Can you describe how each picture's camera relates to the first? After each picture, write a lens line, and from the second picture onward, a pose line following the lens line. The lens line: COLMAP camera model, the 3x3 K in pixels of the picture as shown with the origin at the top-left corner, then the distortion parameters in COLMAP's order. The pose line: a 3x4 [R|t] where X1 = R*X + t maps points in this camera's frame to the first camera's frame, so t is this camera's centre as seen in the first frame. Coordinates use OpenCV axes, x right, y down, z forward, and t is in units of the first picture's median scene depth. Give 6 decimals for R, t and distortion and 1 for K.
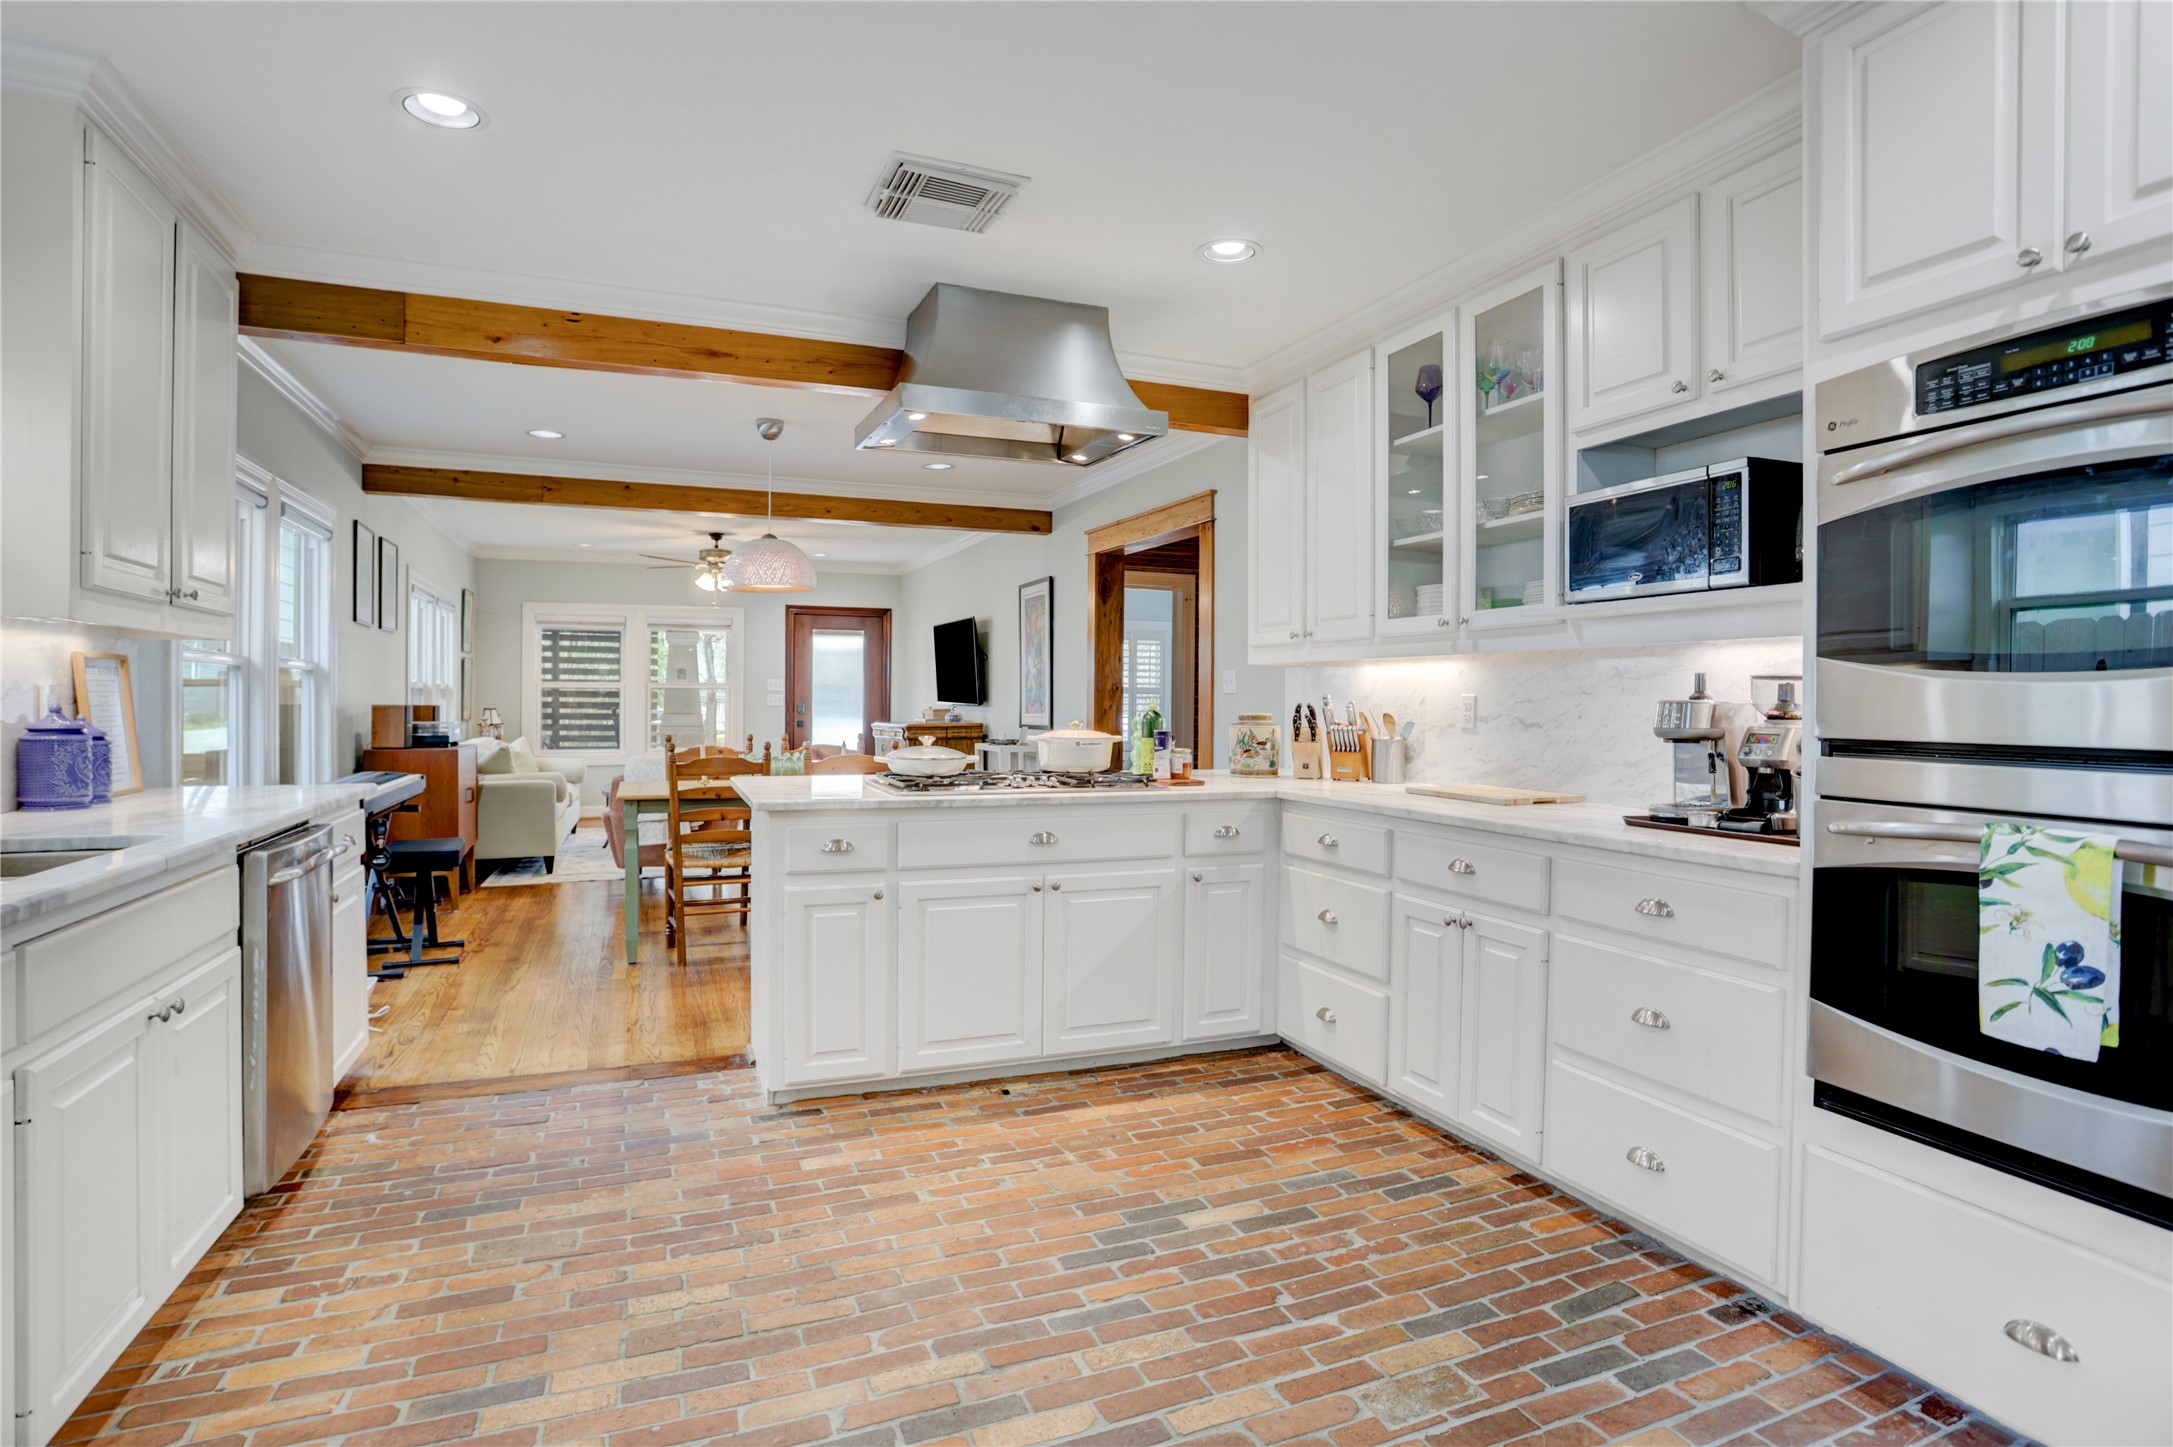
lens RADIAL K [[1097.8, 0, 1080.1], [0, 1097.8, 714.7], [0, 0, 1]] dist [-0.006028, 0.002250]
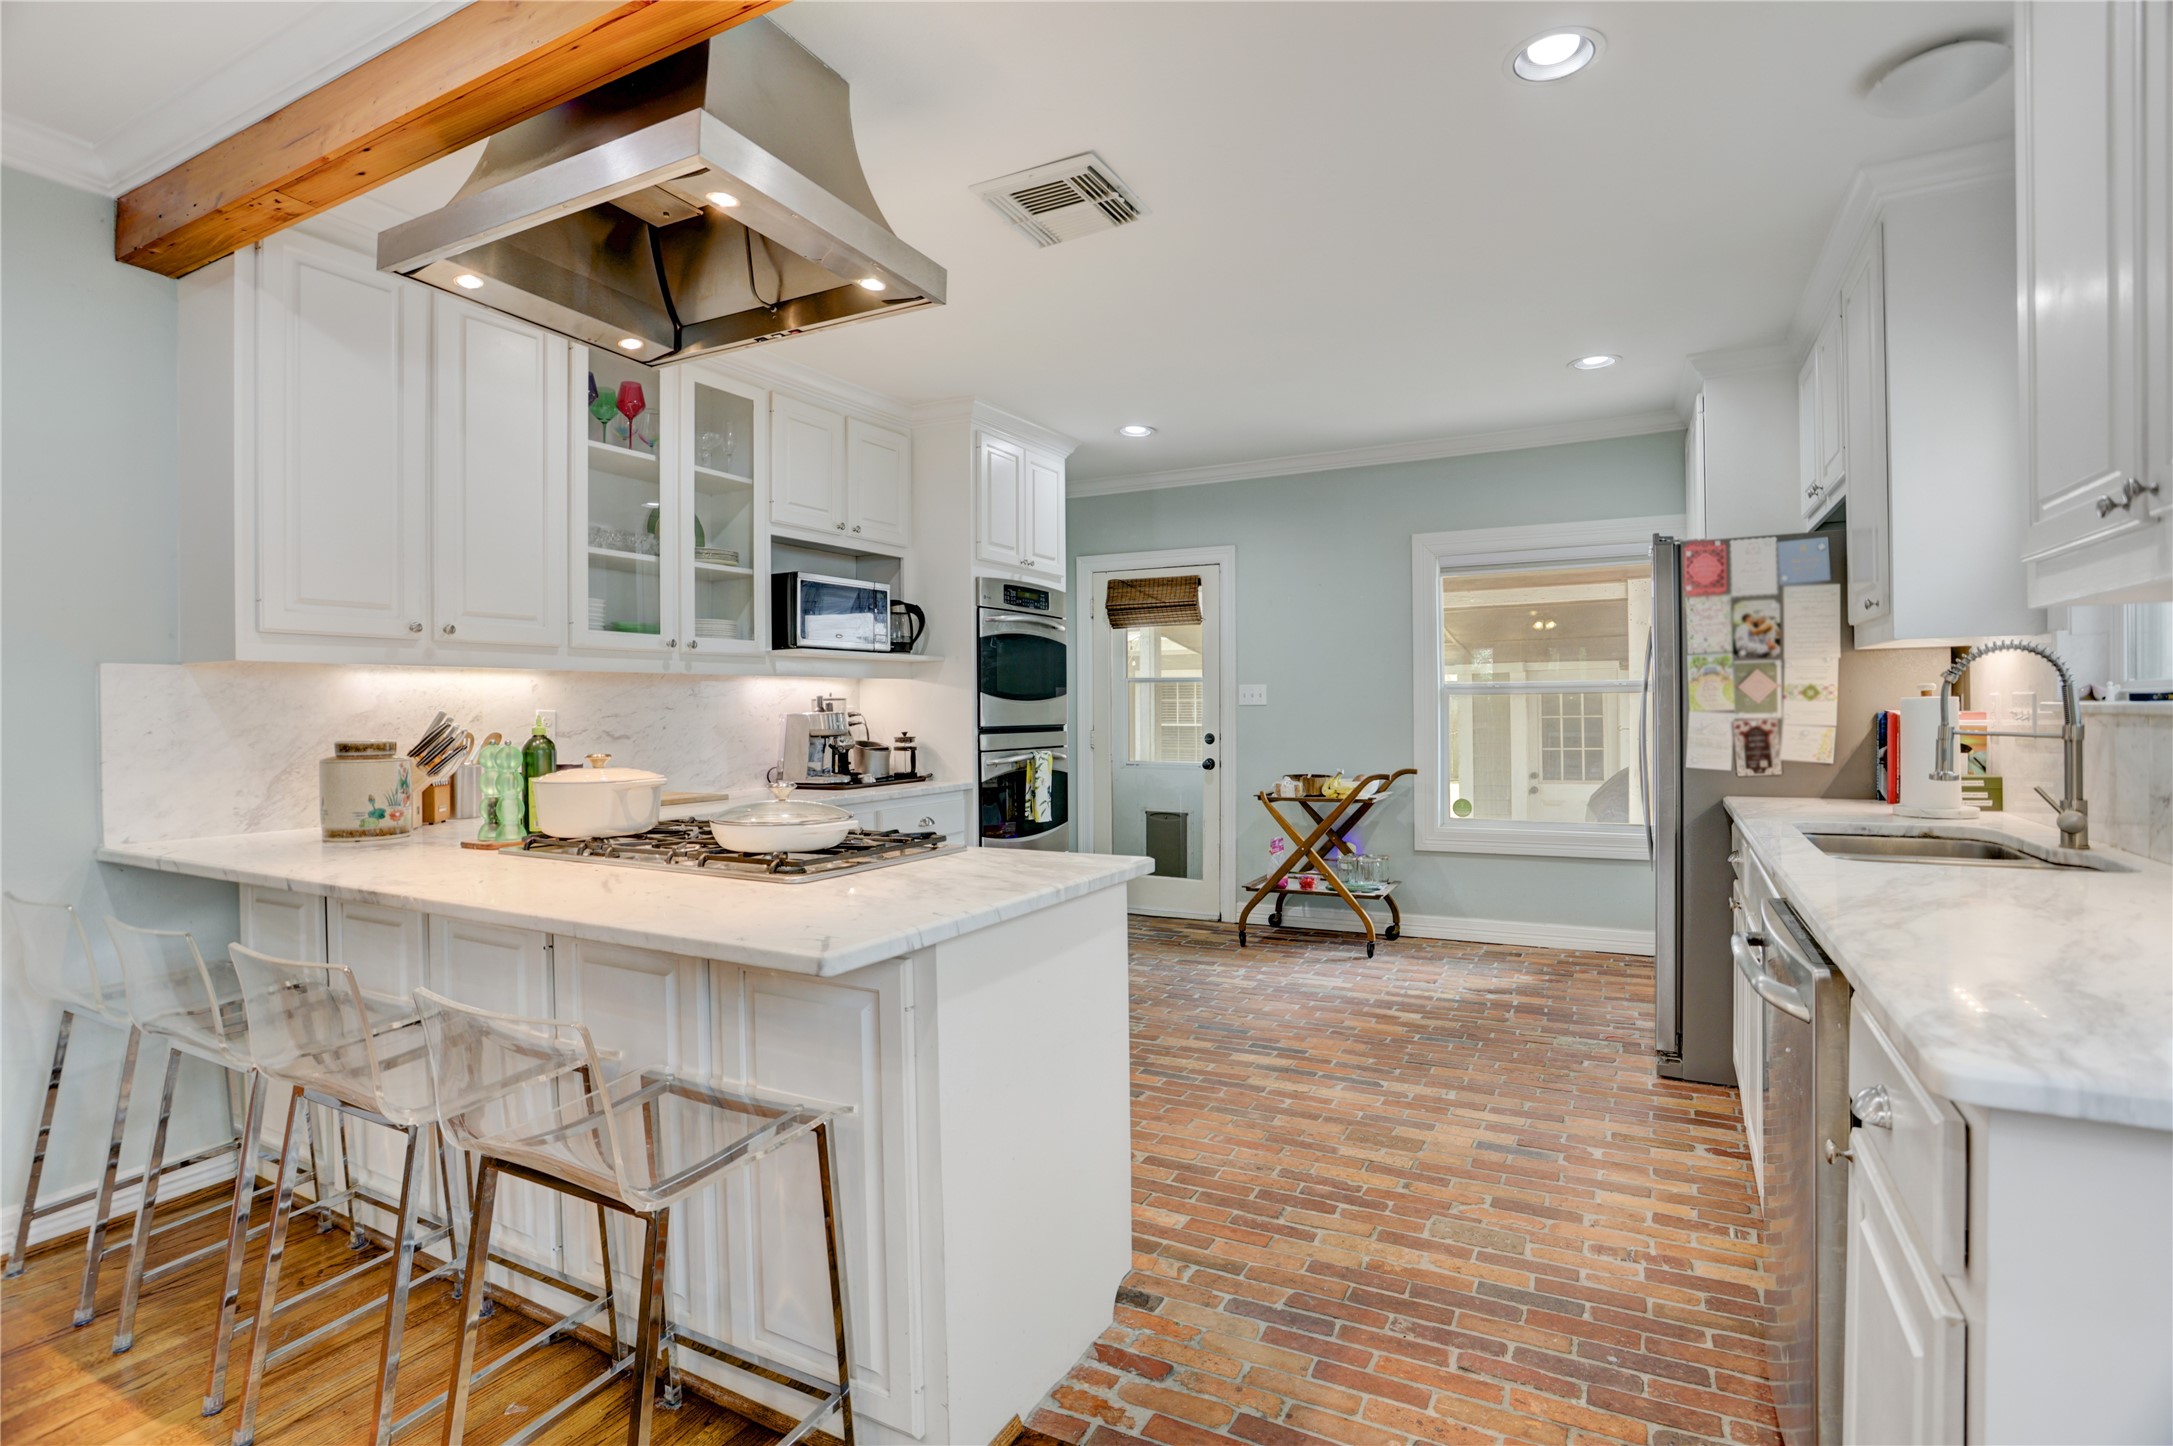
lens RADIAL K [[1097.8, 0, 1077.9], [0, 1097.8, 718.4], [0, 0, 1]] dist [-0.006028, 0.002250]
pose [[-0.646066, -0.002289, 0.763278, -1.090574], [0.014260, 0.999785, 0.015069, -0.027854], [-0.763148, 0.020619, -0.645894, 2.017934]]
